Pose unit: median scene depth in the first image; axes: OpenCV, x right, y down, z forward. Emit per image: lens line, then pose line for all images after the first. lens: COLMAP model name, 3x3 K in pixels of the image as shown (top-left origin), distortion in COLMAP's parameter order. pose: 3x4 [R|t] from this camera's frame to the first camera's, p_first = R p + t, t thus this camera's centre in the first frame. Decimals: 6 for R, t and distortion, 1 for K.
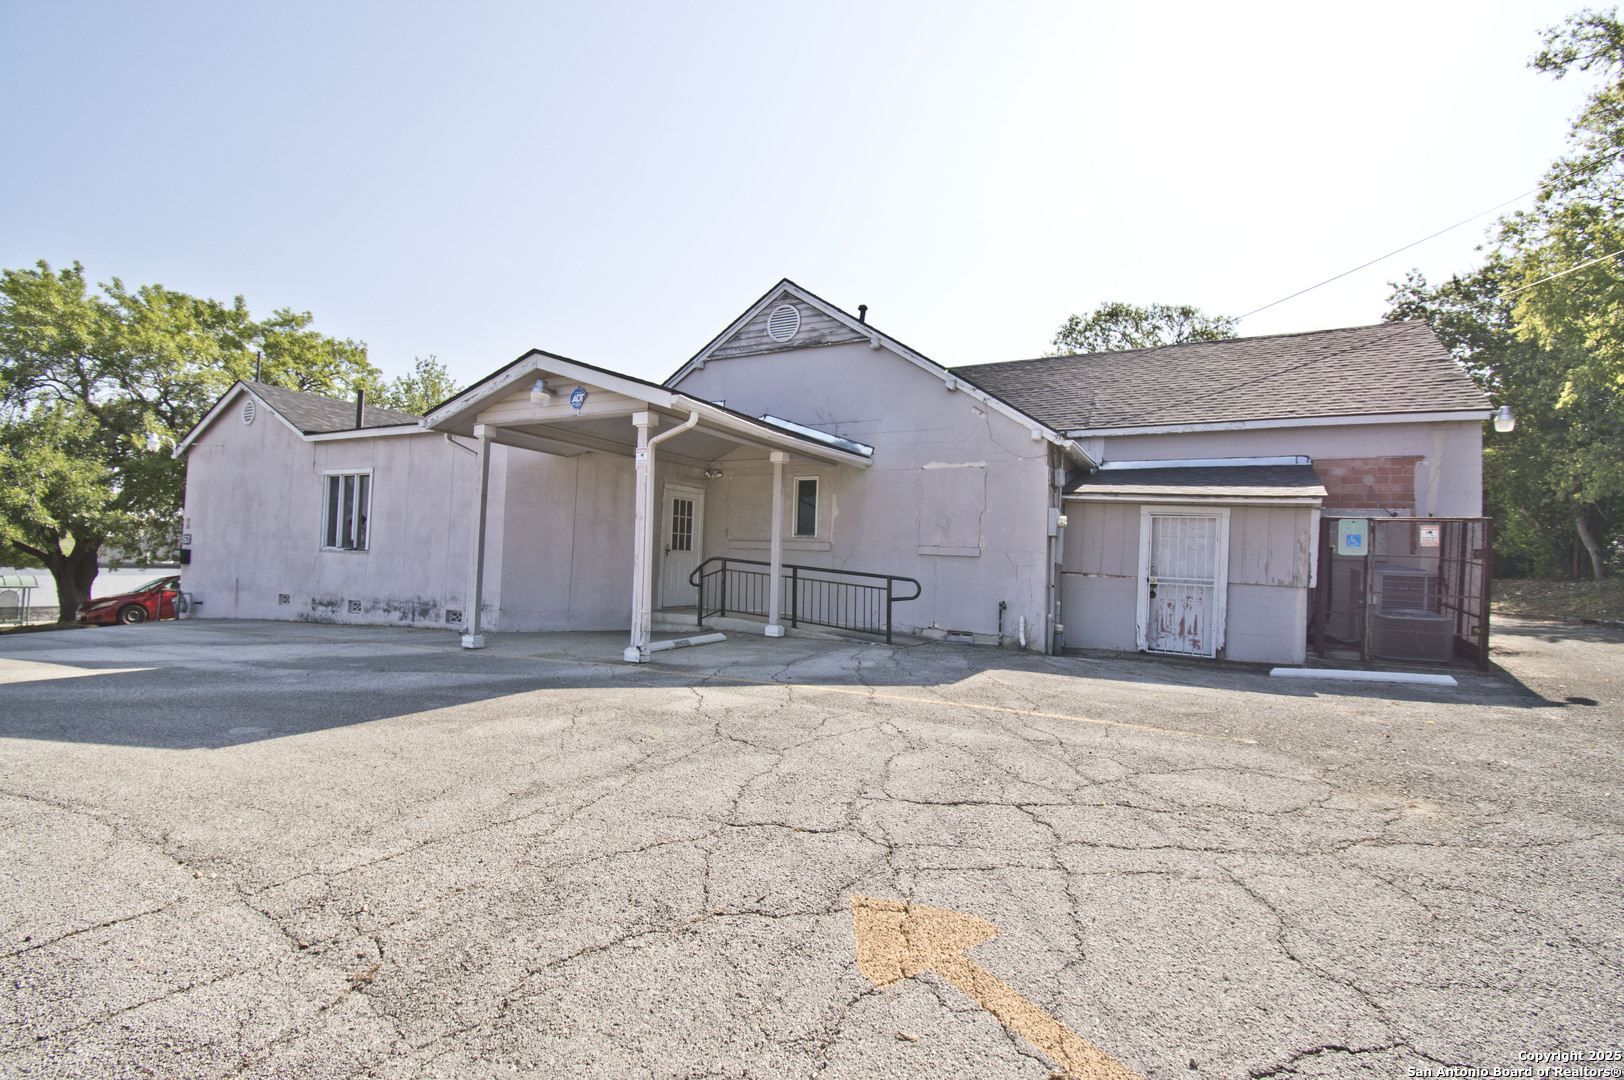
lens RADIAL K [[703.7, 0, 812.0], [0, 703.7, 540.0], [0, 0, 1]] dist [0.000520, -0.001038]
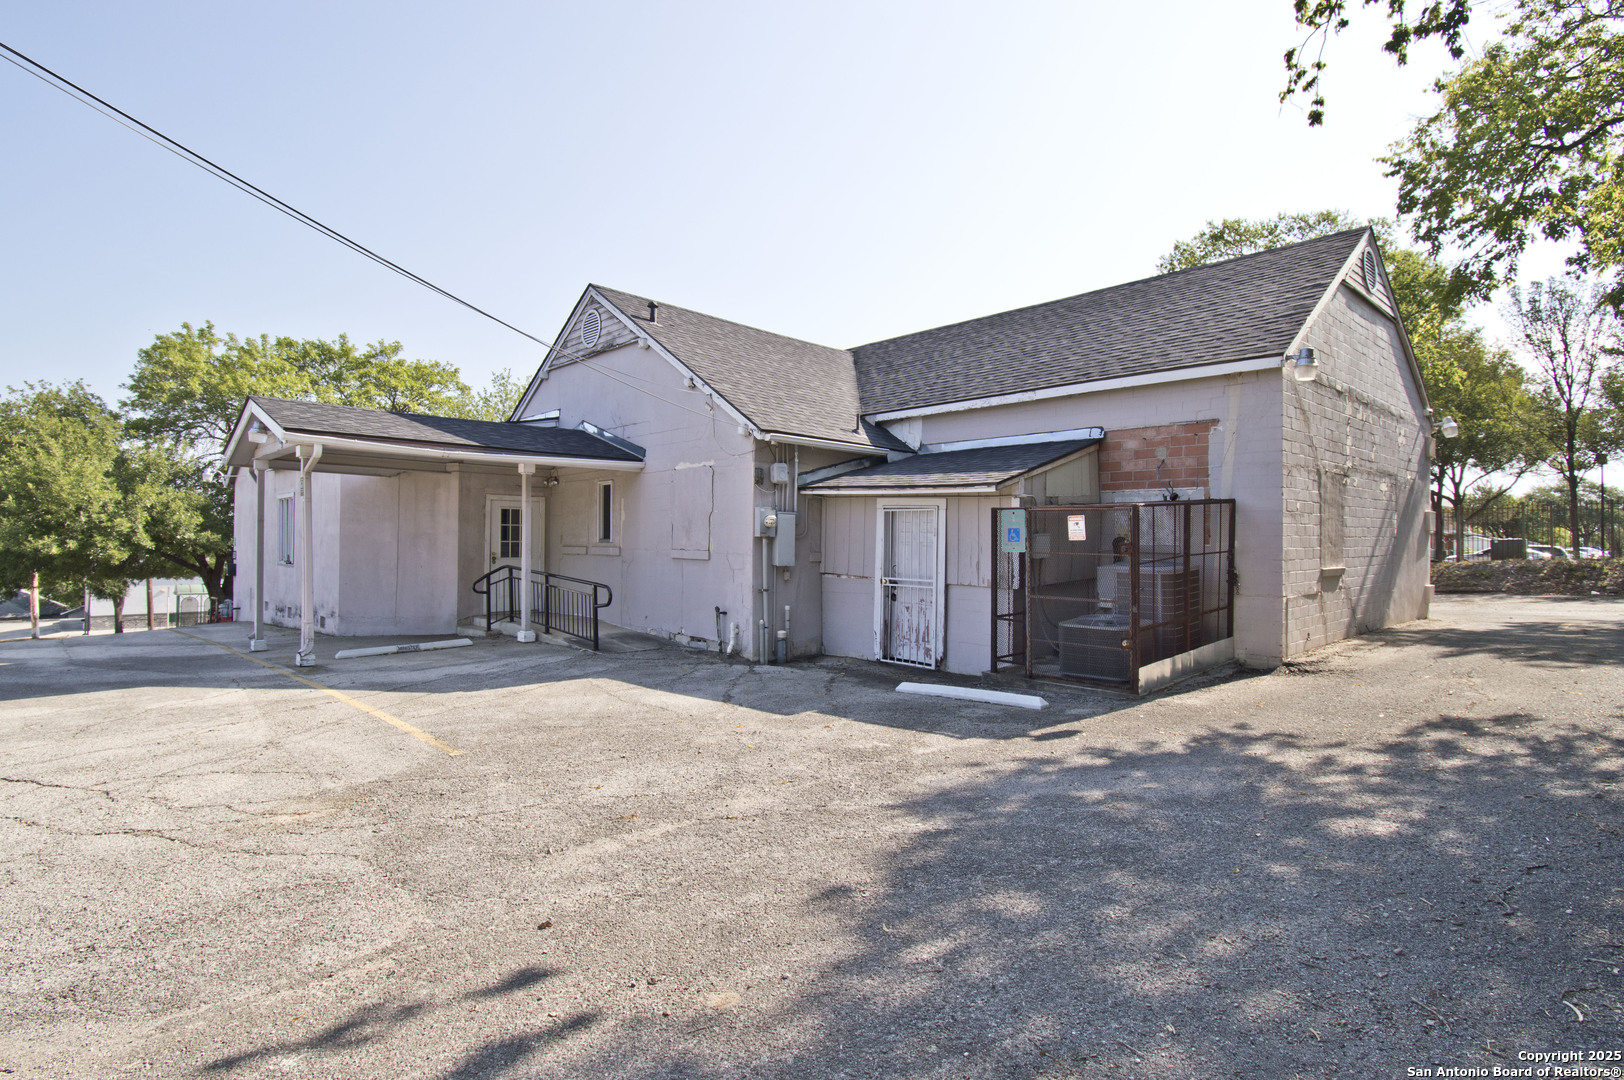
lens RADIAL K [[781.1, 0, 812.0], [0, 781.1, 540.0], [0, 0, 1]] dist [0.015463, 0.000217]
pose [[0.955963, -0.031084, -0.291835, 0.659293], [0.035788, 0.999301, 0.010792, -0.009476], [0.291295, -0.020761, 0.956408, 0.022333]]
